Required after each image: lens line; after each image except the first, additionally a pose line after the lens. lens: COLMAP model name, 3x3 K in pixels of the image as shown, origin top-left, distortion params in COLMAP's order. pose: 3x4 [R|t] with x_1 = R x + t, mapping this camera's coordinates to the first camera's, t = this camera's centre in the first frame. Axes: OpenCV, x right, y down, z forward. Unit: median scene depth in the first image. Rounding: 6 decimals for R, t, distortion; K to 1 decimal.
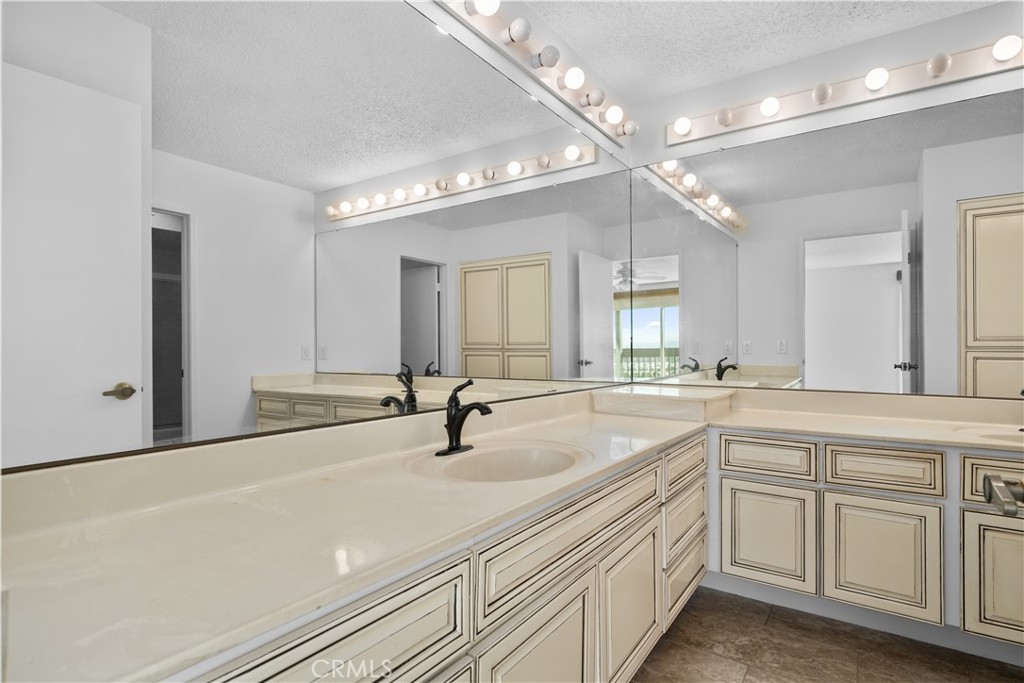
lens RADIAL K [[521.3, 0, 512.0], [0, 521.3, 341.6], [0, 0, 1]] dist [-0.013940, 0.000198]
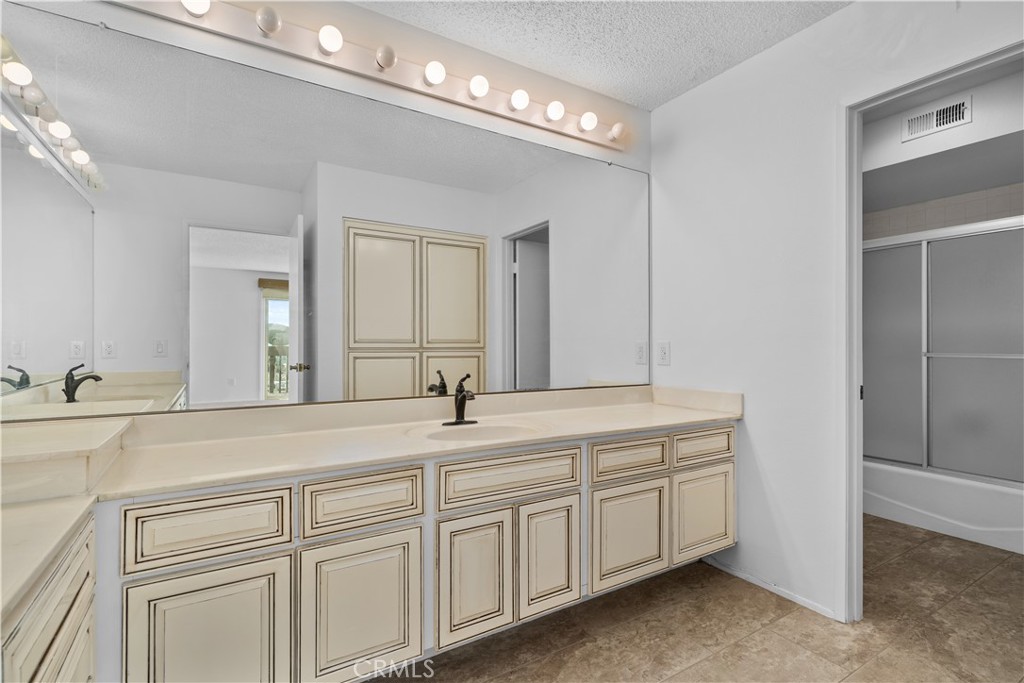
lens RADIAL K [[483.0, 0, 509.6], [0, 483.0, 345.2], [0, 0, 1]] dist [0.015241, -0.000426]
pose [[0.407466, 0.000553, 0.913220, 0.094578], [-0.006985, 0.999972, 0.002511, -0.001719], [-0.913194, -0.007402, 0.407459, 0.424086]]
